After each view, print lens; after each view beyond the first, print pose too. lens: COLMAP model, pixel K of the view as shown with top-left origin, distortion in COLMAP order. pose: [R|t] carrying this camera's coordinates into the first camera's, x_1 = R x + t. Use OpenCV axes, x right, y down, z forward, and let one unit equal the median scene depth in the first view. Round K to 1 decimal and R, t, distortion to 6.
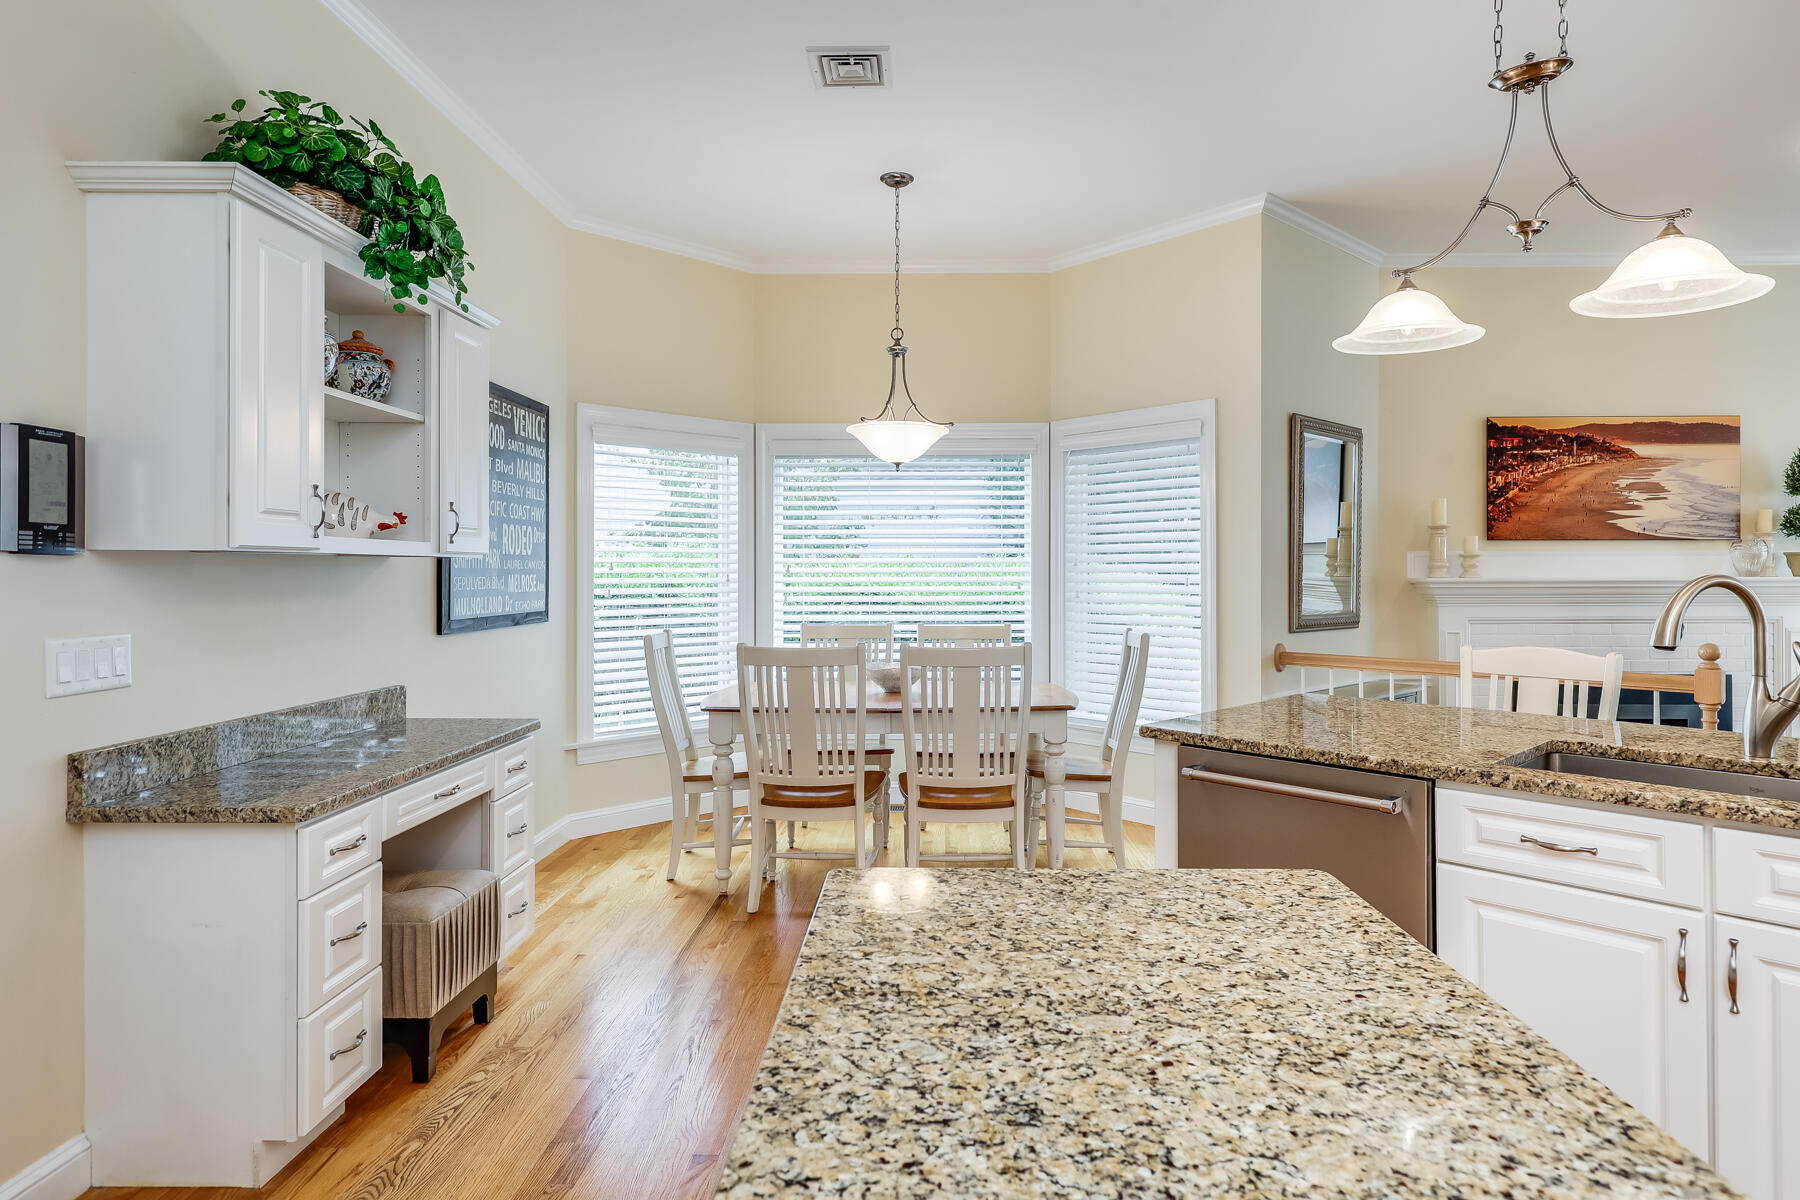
lens RADIAL K [[999.4, 0, 918.2], [0, 999.4, 570.7], [0, 0, 1]] dist [0.002656, 0.000170]
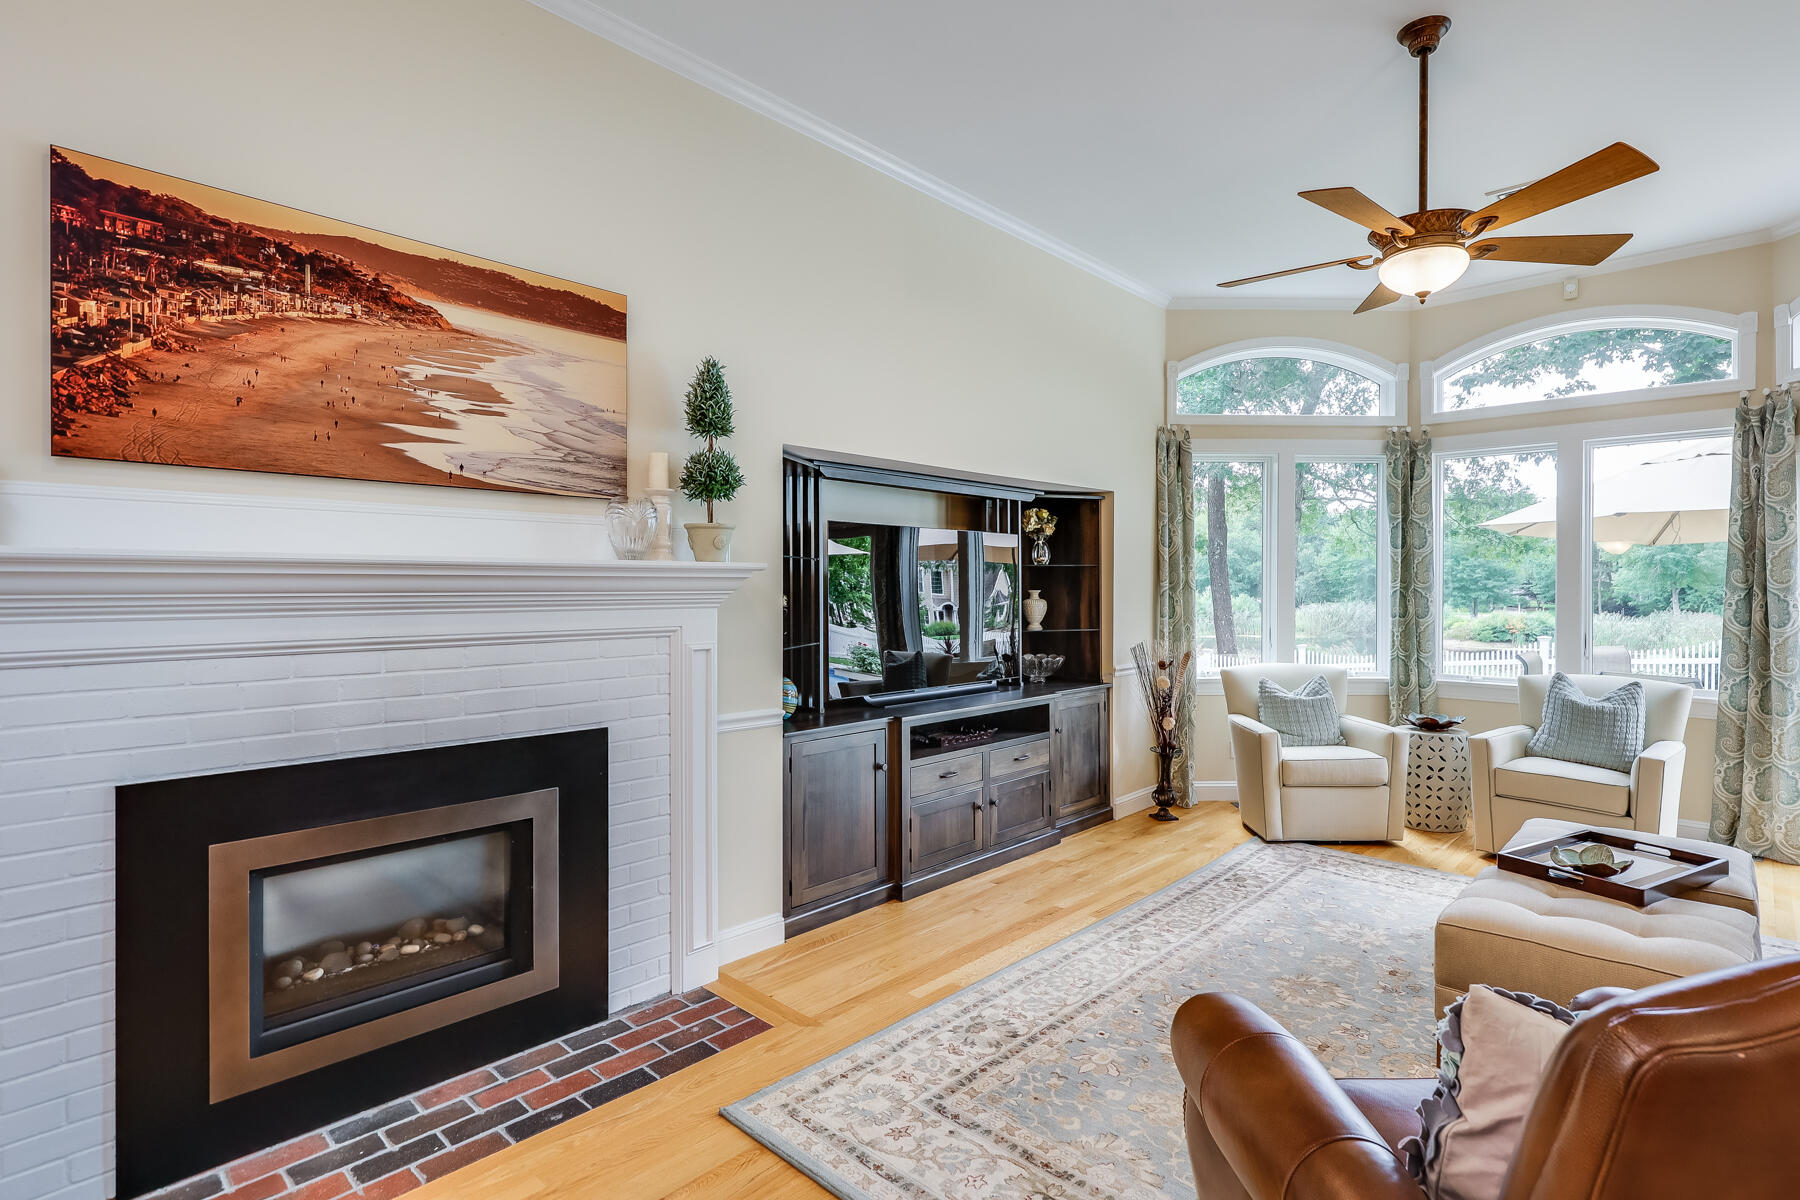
lens RADIAL K [[880.6, 0, 921.9], [0, 880.6, 590.5], [0, 0, 1]] dist [-0.000708, -0.000875]
pose [[0.661210, -0.000698, 0.750201, 0.540349], [-0.006322, 0.999959, 0.006502, 0.018828], [-0.750174, -0.009042, 0.661178, 0.513594]]
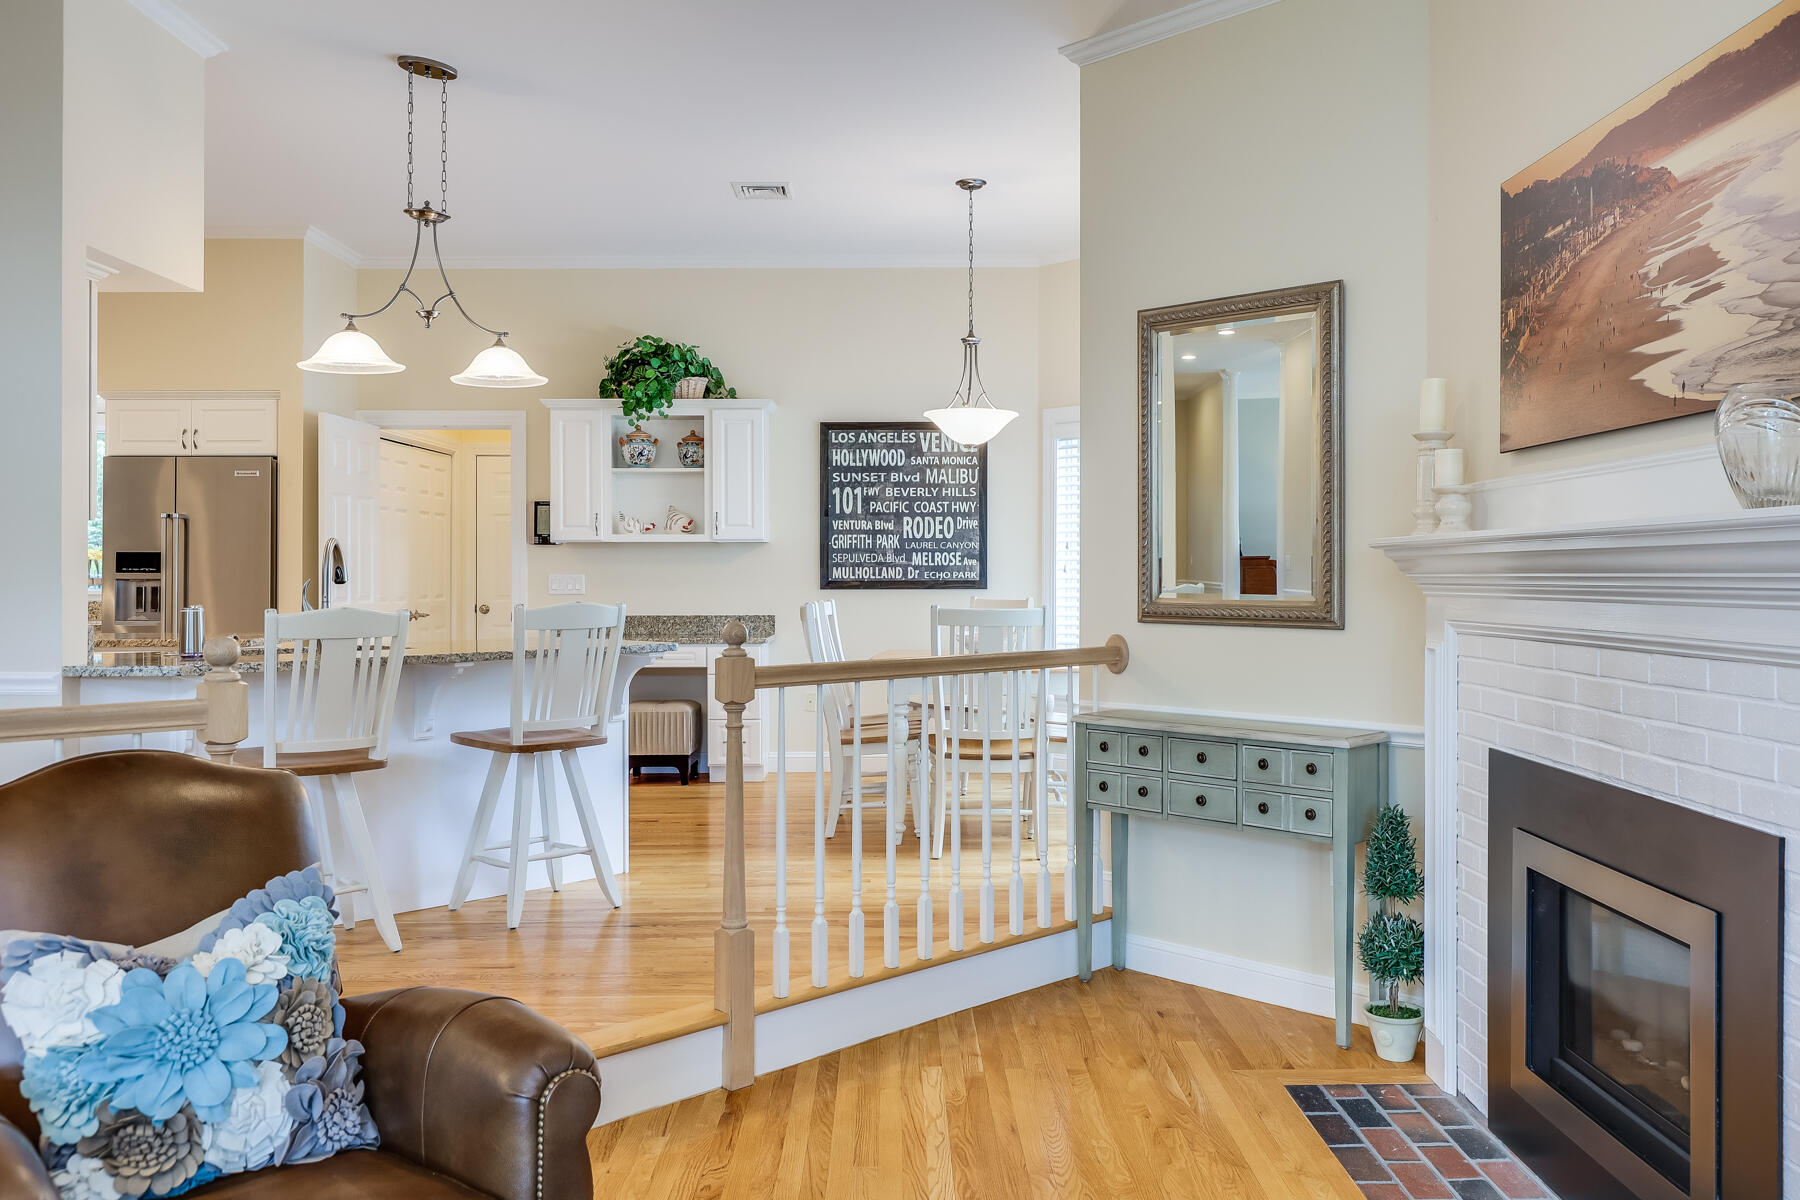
lens RADIAL K [[1425.7, 0, 927.3], [0, 1425.7, 566.3], [0, 0, 1]] dist [0.001260, 0.000665]
pose [[0.041934, -0.002605, -0.999117, 1.218476], [0.003820, 0.999990, -0.002447, 0.022054], [0.999113, -0.003714, 0.041943, 0.716134]]
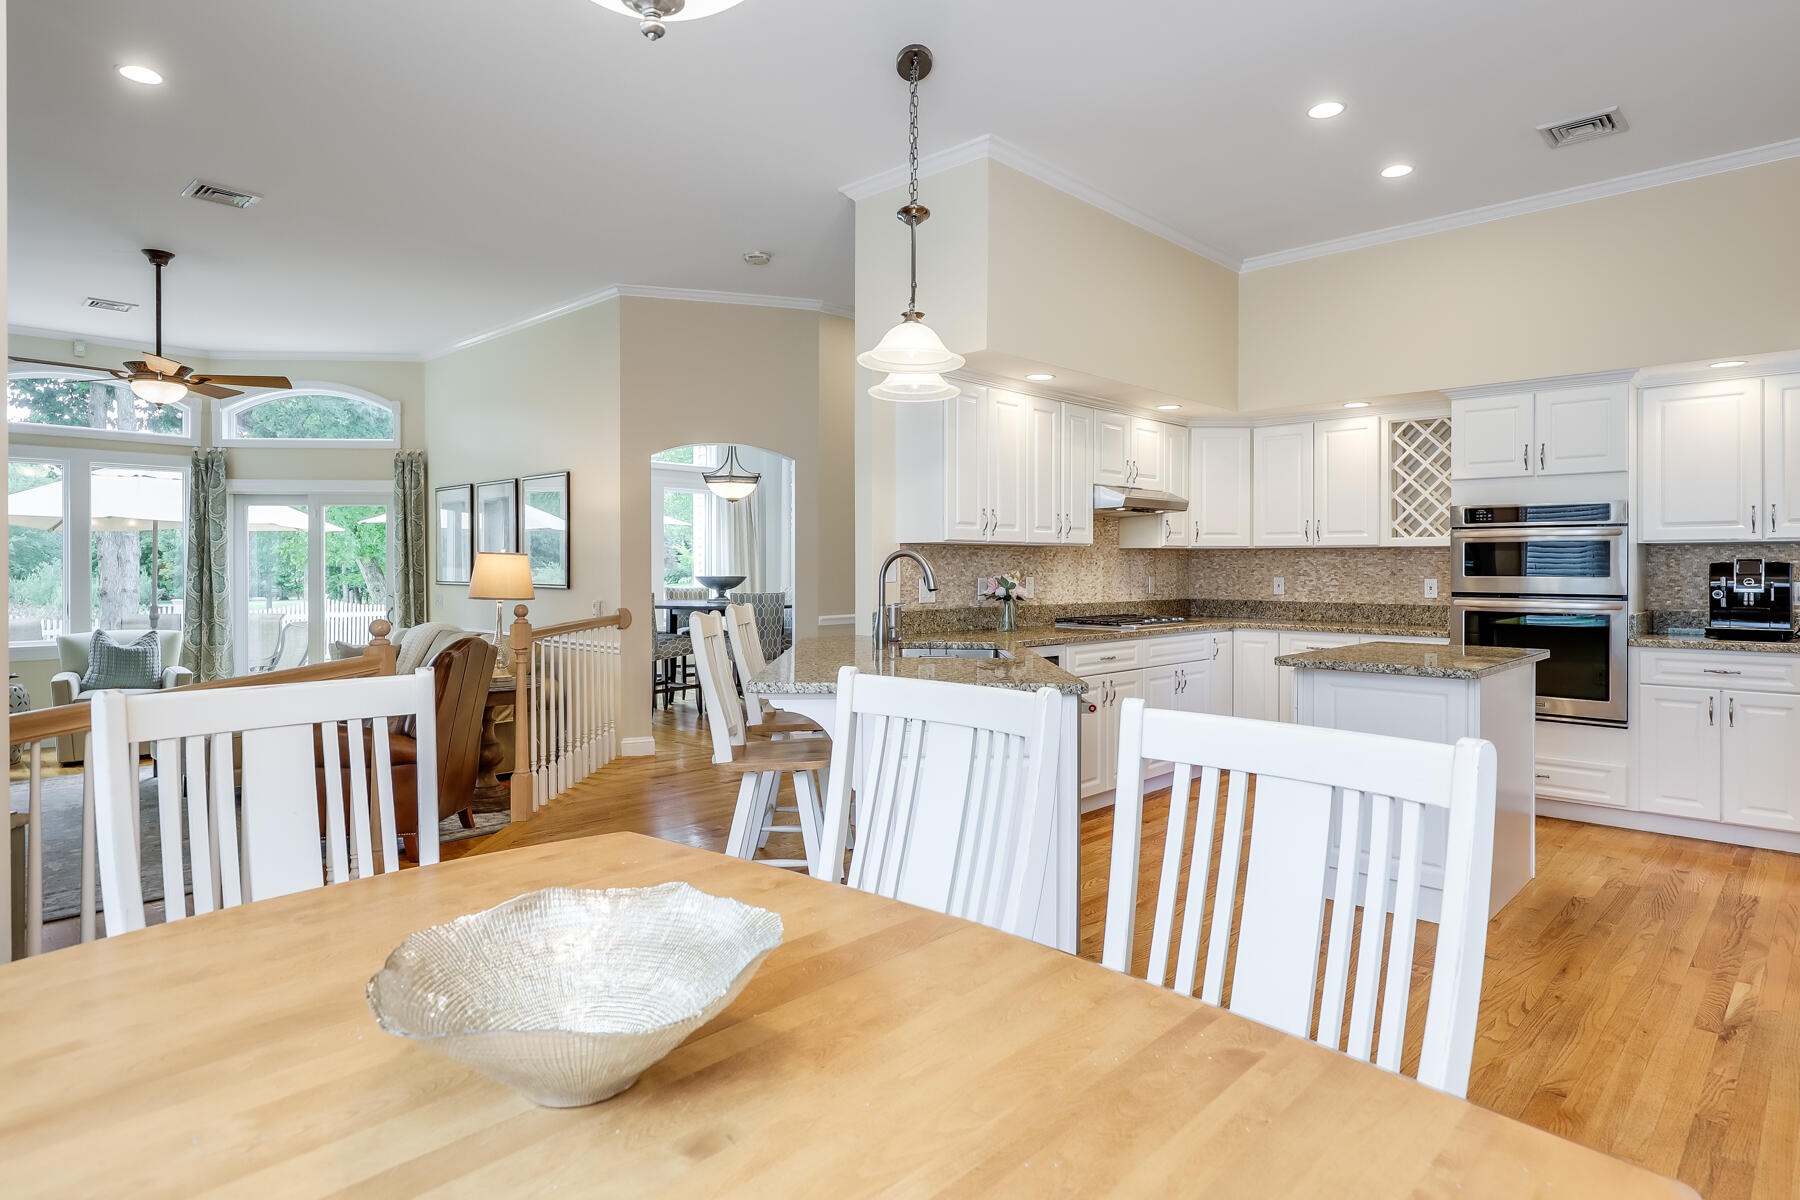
lens RADIAL K [[999.4, 0, 918.2], [0, 999.4, 570.7], [0, 0, 1]] dist [0.002656, 0.000170]
pose [[-0.753050, -0.002795, 0.657958, -0.162016], [-0.002427, 0.999996, 0.001470, 0.014493], [-0.657959, -0.000490, -0.753053, 0.909566]]
